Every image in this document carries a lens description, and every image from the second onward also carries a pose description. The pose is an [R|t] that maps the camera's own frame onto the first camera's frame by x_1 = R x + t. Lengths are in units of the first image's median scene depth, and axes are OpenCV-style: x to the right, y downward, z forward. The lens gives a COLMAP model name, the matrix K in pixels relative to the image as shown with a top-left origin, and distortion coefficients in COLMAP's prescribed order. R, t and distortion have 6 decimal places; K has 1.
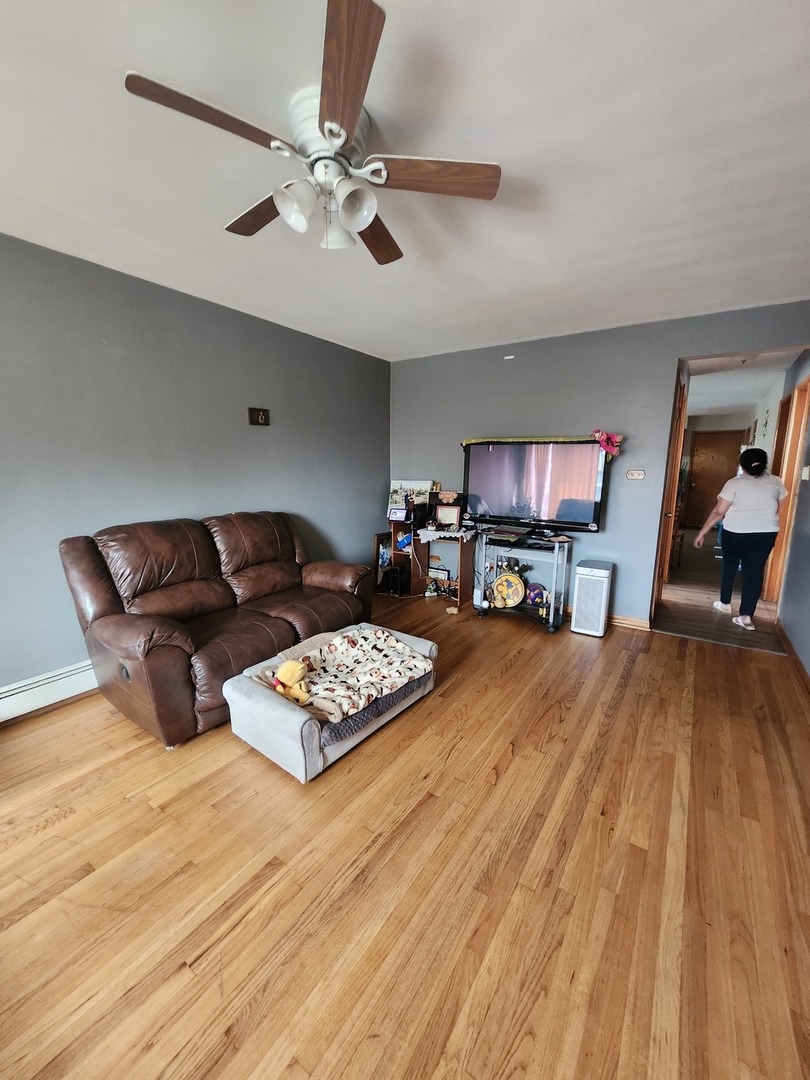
lens RADIAL K [[427.6, 0, 408.4], [0, 427.6, 541.1], [0, 0, 1]] dist [0.000310, 0.000112]
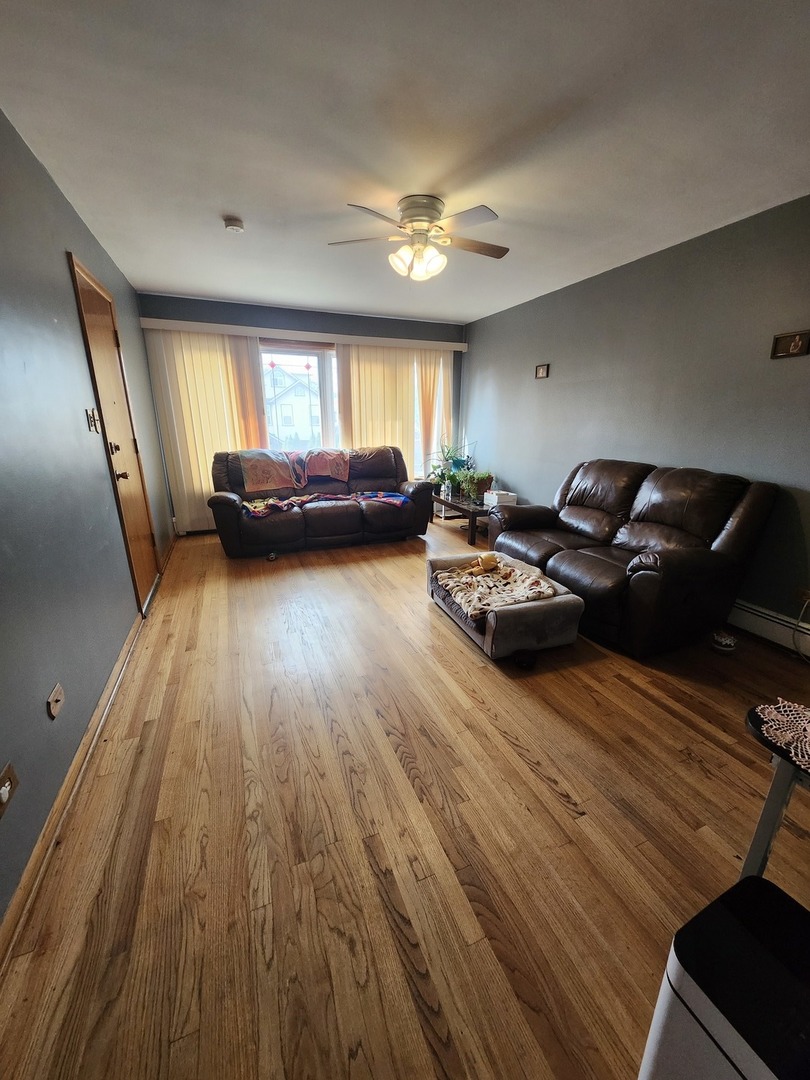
lens RADIAL K [[427.6, 0, 407.7], [0, 427.6, 539.2], [0, 0, 1]] dist [0.000310, 0.000112]
pose [[-0.556646, 0.215517, -0.802308, 0.899212], [-0.157248, 0.920970, 0.356492, -0.204509], [0.815732, 0.324601, -0.478764, 1.292002]]
